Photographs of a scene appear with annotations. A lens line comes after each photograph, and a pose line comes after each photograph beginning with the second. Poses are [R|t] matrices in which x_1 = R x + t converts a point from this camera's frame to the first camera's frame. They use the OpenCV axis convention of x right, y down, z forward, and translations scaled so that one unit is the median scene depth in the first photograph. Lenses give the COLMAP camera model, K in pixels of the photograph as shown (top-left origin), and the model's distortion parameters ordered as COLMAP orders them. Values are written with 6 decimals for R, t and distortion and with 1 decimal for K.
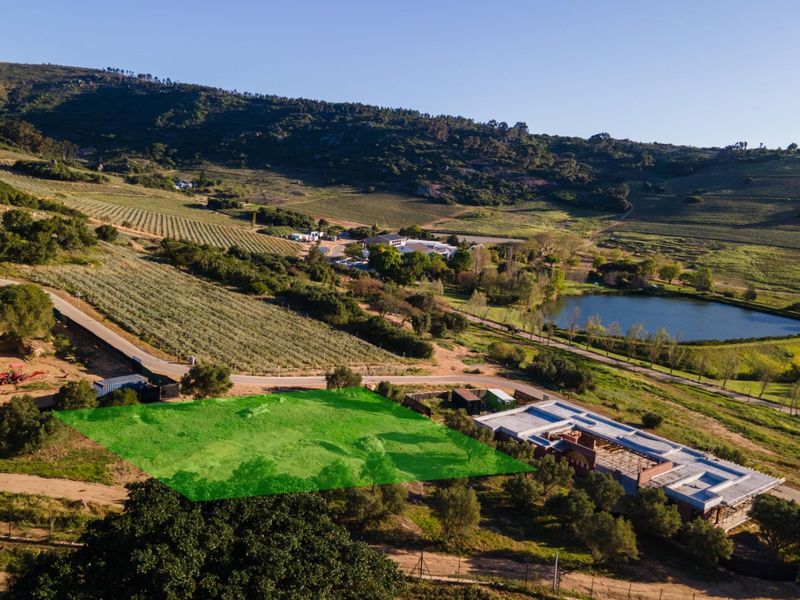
lens RADIAL K [[655.1, 0, 401.7], [0, 655.1, 296.6], [0, 0, 1]] dist [0.018131, 0.048112]
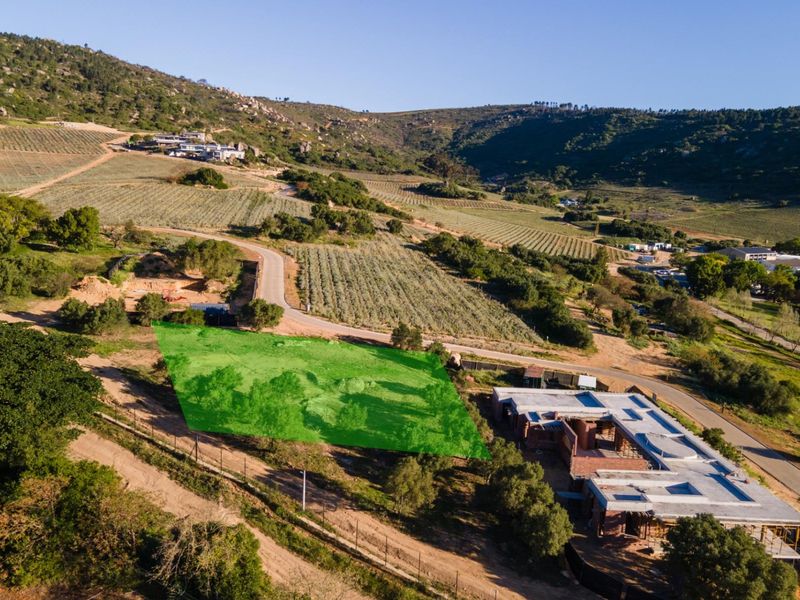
lens RADIAL K [[655.1, 0, 400.0], [0, 655.1, 298.0], [0, 0, 1]] dist [0.018131, 0.048112]
pose [[0.809452, 0.068324, -0.583198, 0.124503], [-0.089600, 0.995948, -0.007681, 0.019147], [0.580310, 0.058471, 0.812294, 0.041616]]
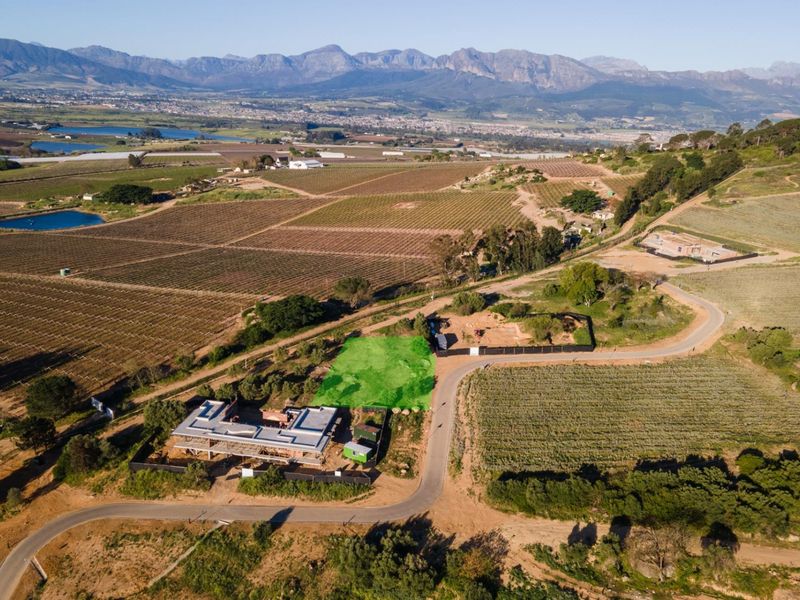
lens RADIAL K [[655.1, 0, 399.7], [0, 655.1, 296.2], [0, 0, 1]] dist [0.018131, 0.048112]
pose [[-0.727956, 0.103492, -0.677768, 0.265427], [-0.198155, 0.914598, 0.352484, -0.170075], [0.656364, 0.390896, -0.645280, 0.496167]]
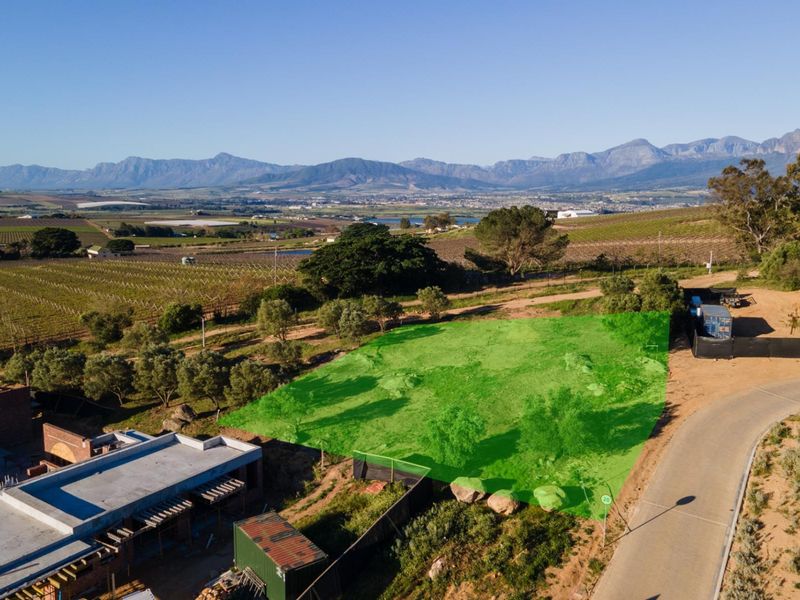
lens RADIAL K [[655.1, 0, 399.4], [0, 655.1, 295.8], [0, 0, 1]] dist [0.018131, 0.048112]
pose [[-0.950989, -0.018086, -0.308695, 0.038899], [-0.111402, 0.951292, 0.287459, -0.016479], [0.288460, 0.307760, -0.906683, 0.338103]]
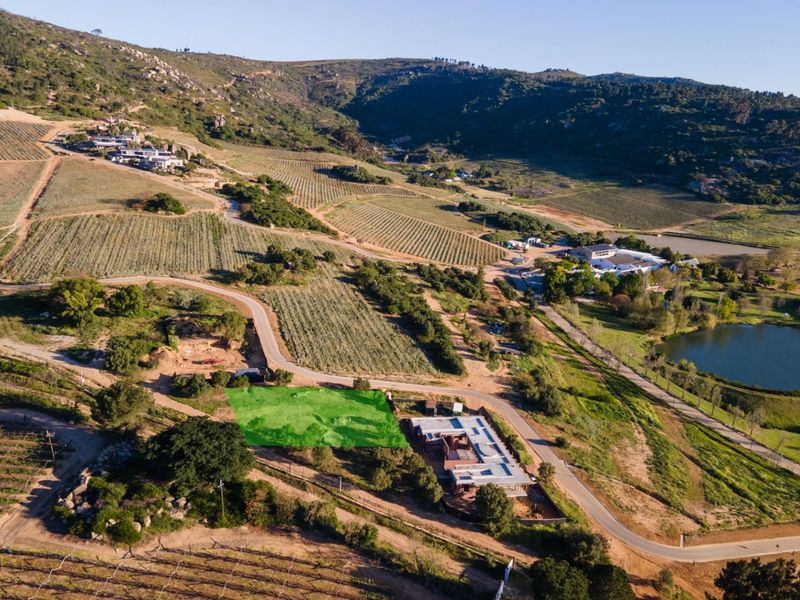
lens RADIAL K [[655.1, 0, 402.0], [0, 655.1, 294.7], [0, 0, 1]] dist [0.018131, 0.048112]
pose [[0.888405, 0.100983, -0.447815, 0.204596], [-0.078848, 0.994575, 0.067853, -0.064887], [0.452238, -0.024971, 0.891548, -0.146055]]
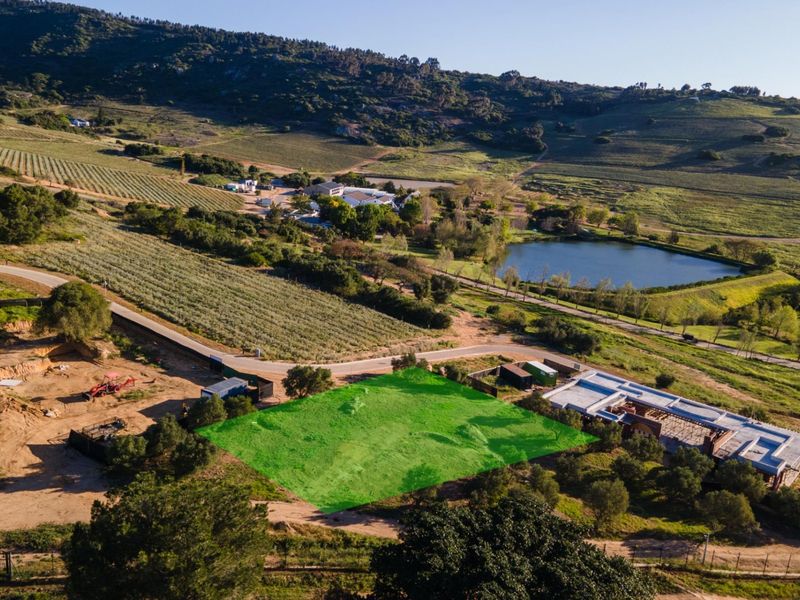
lens RADIAL K [[655.1, 0, 402.2], [0, 655.1, 296.7], [0, 0, 1]] dist [0.018131, 0.048112]
pose [[0.988287, -0.037806, 0.147850, -0.063585], [0.023101, 0.994725, 0.099944, -0.021508], [-0.150848, -0.095358, 0.983947, -0.003078]]
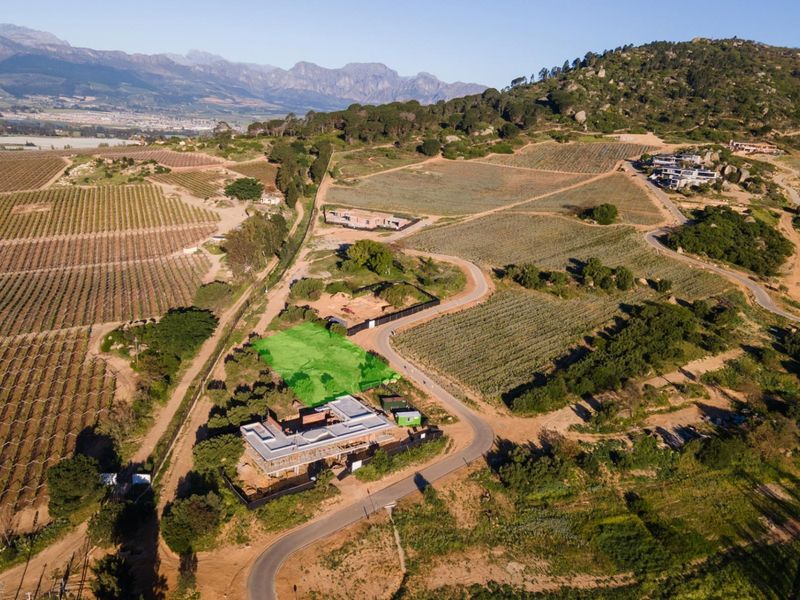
lens RADIAL K [[655.1, 0, 401.4], [0, 655.1, 296.9], [0, 0, 1]] dist [0.018131, 0.048112]
pose [[-0.030042, 0.205792, -0.978135, 0.442100], [-0.228761, 0.951188, 0.207148, -0.117829], [0.973019, 0.229982, 0.018502, 0.247276]]
